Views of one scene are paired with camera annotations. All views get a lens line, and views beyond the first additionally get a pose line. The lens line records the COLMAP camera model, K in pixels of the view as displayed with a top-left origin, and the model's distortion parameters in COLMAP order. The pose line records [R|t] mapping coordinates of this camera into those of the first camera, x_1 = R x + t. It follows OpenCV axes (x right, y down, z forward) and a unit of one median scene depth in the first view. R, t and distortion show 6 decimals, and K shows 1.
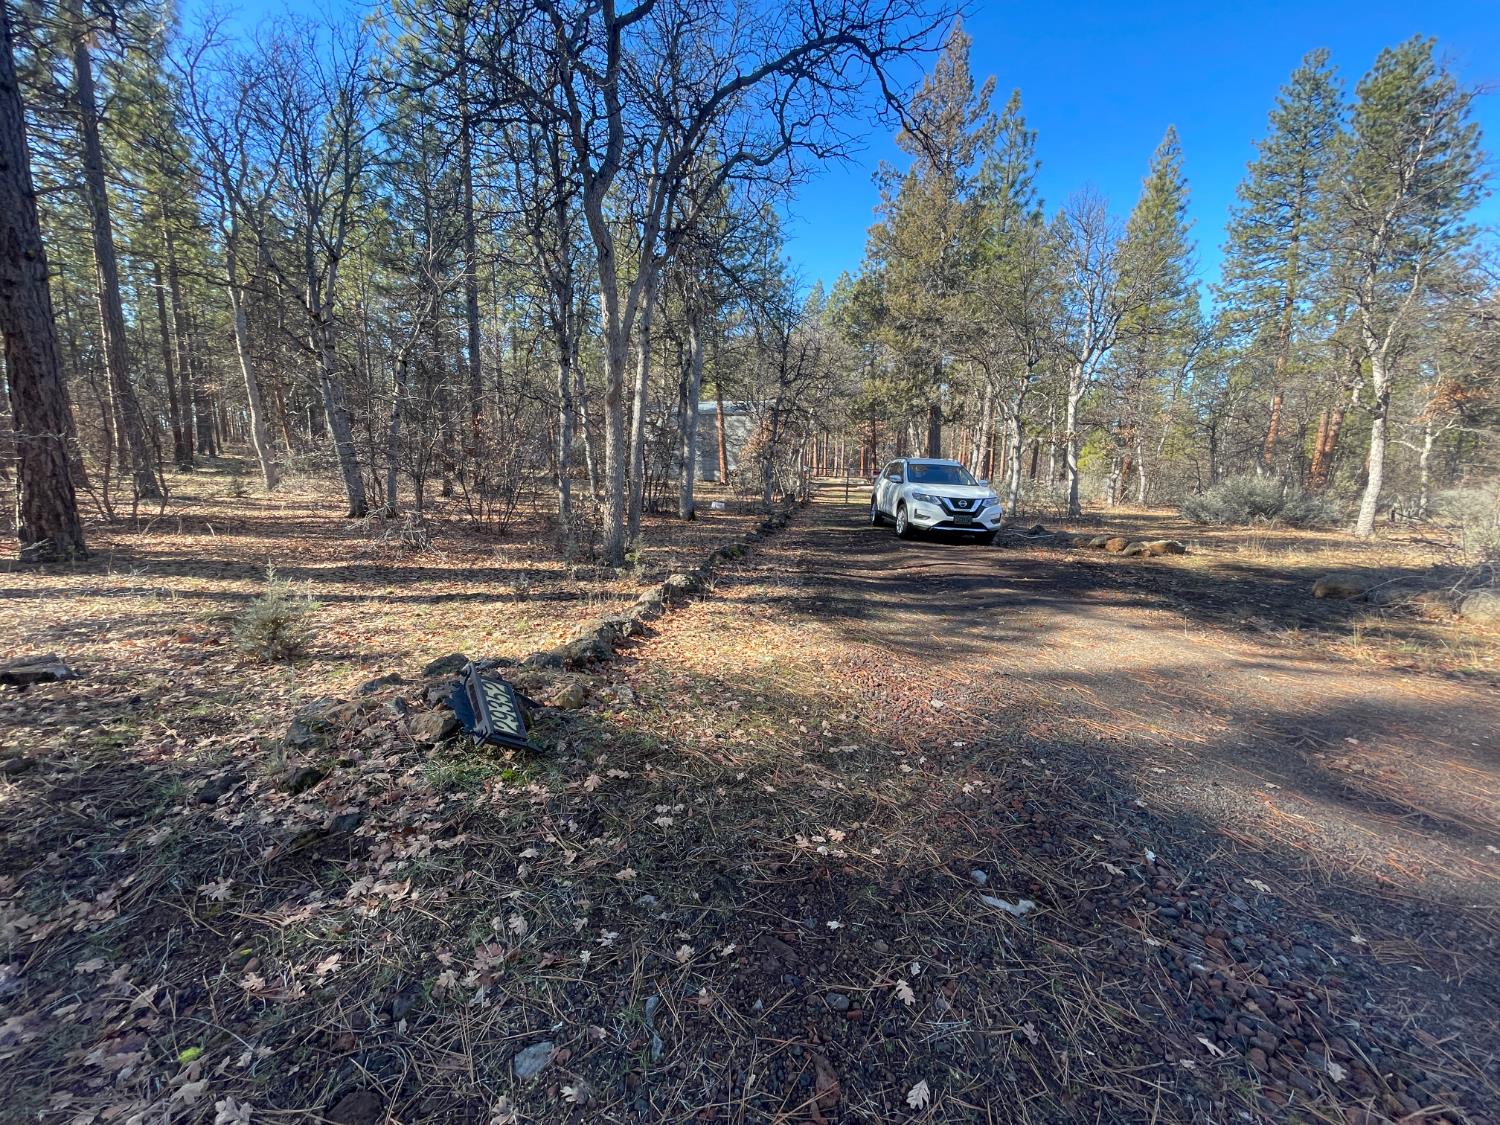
lens RADIAL K [[605.5, 0, 742.5], [0, 605.5, 559.4], [0, 0, 1]] dist [-0.003170, 0.000221]
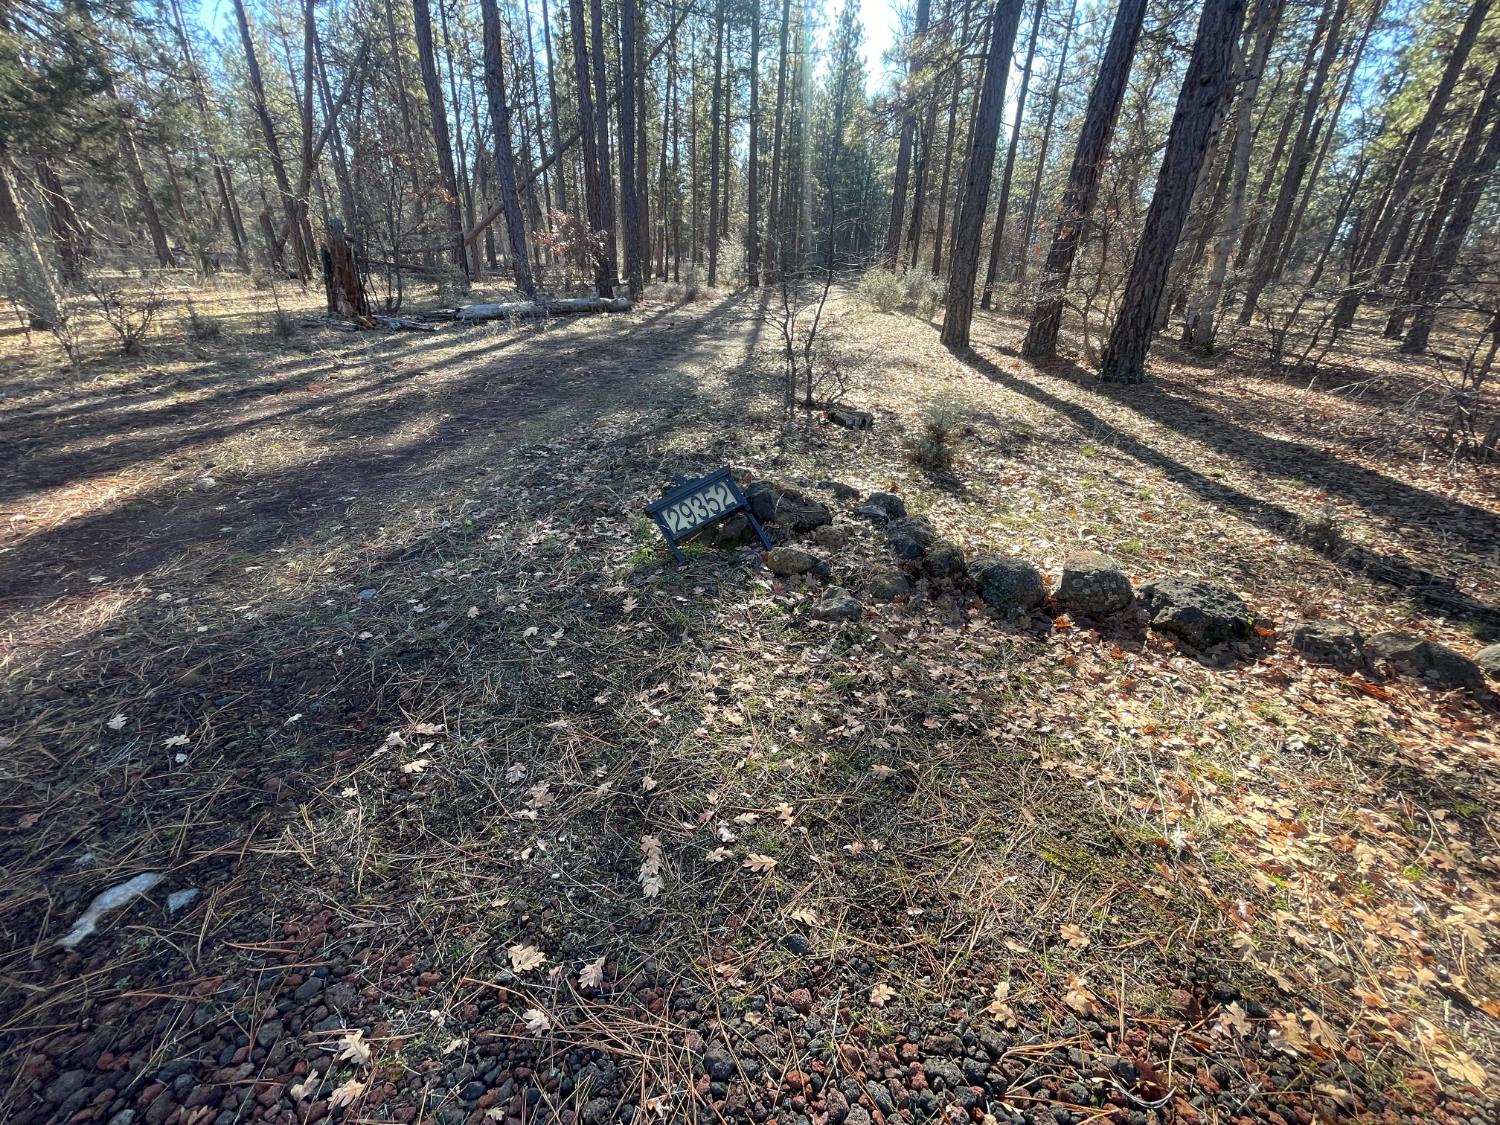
lens RADIAL K [[605.5, 0, 747.6], [0, 605.5, 556.0], [0, 0, 1]] dist [-0.003170, 0.000221]
pose [[-0.182339, 0.387639, -0.903597, 0.263113], [-0.191645, 0.887366, 0.419349, -0.064066], [0.964378, 0.249634, -0.087513, 0.564839]]
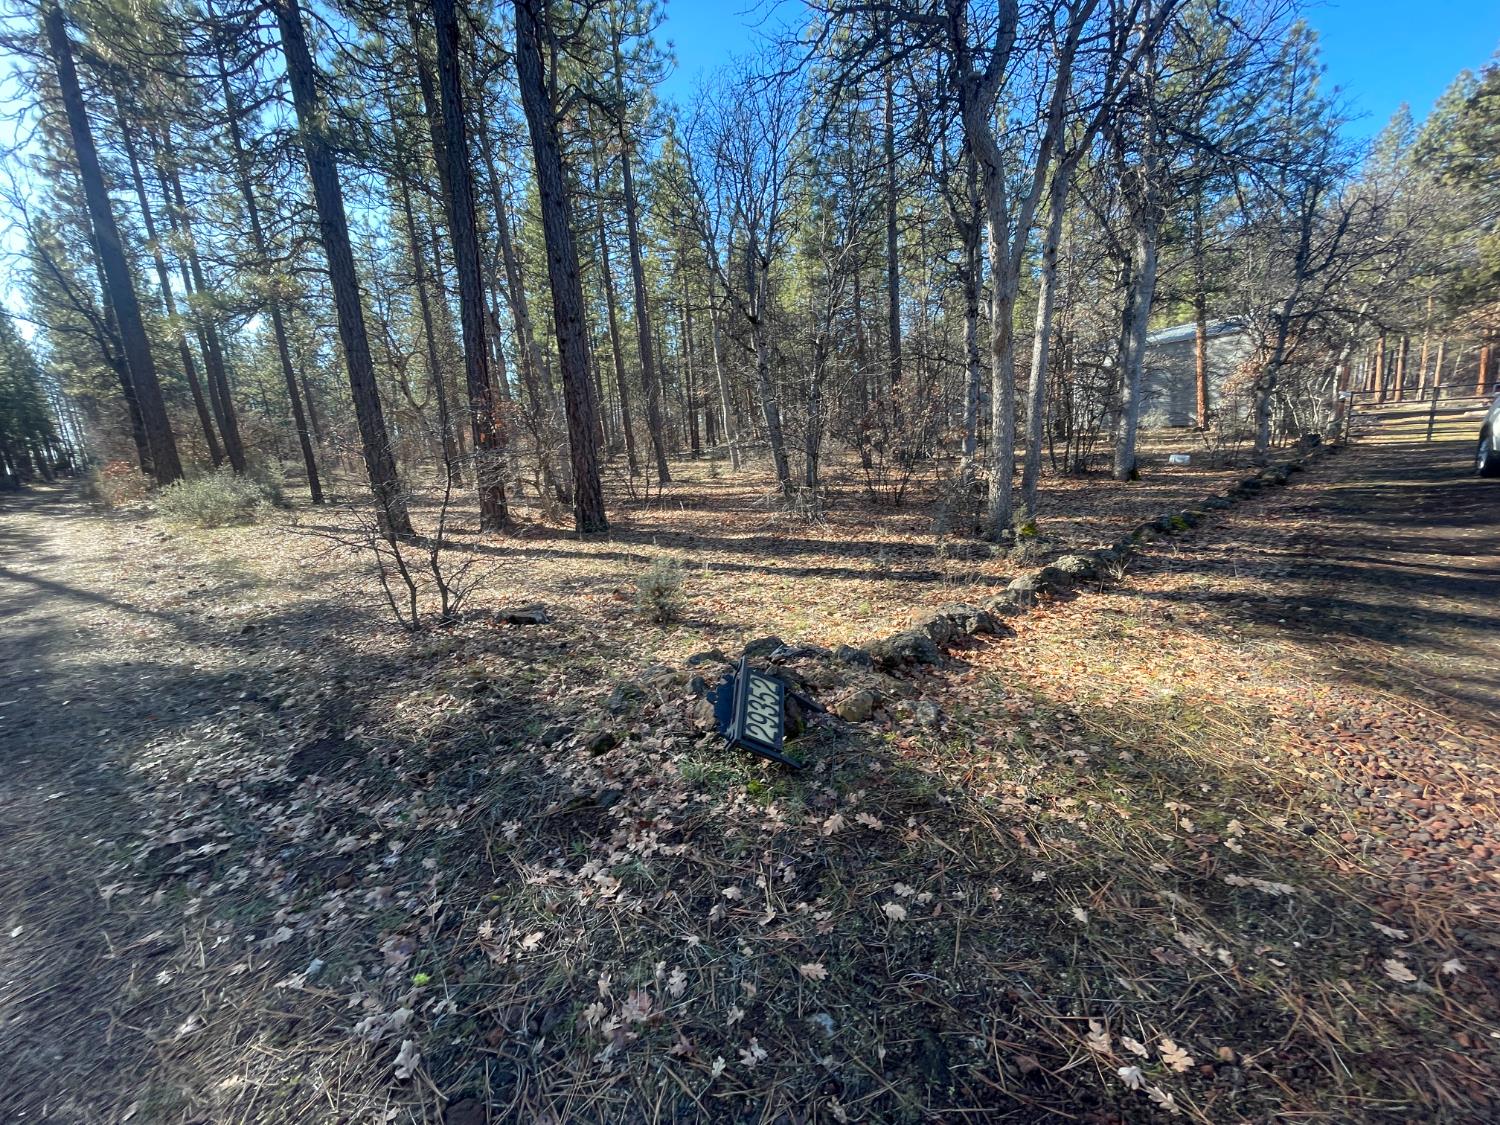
lens RADIAL K [[605.5, 0, 744.3], [0, 605.5, 558.5], [0, 0, 1]] dist [-0.003170, 0.000221]
pose [[0.772071, 0.037683, -0.634418, 0.075562], [-0.000925, 0.998306, 0.058171, -0.019638], [0.635536, -0.044325, 0.770798, 0.130262]]
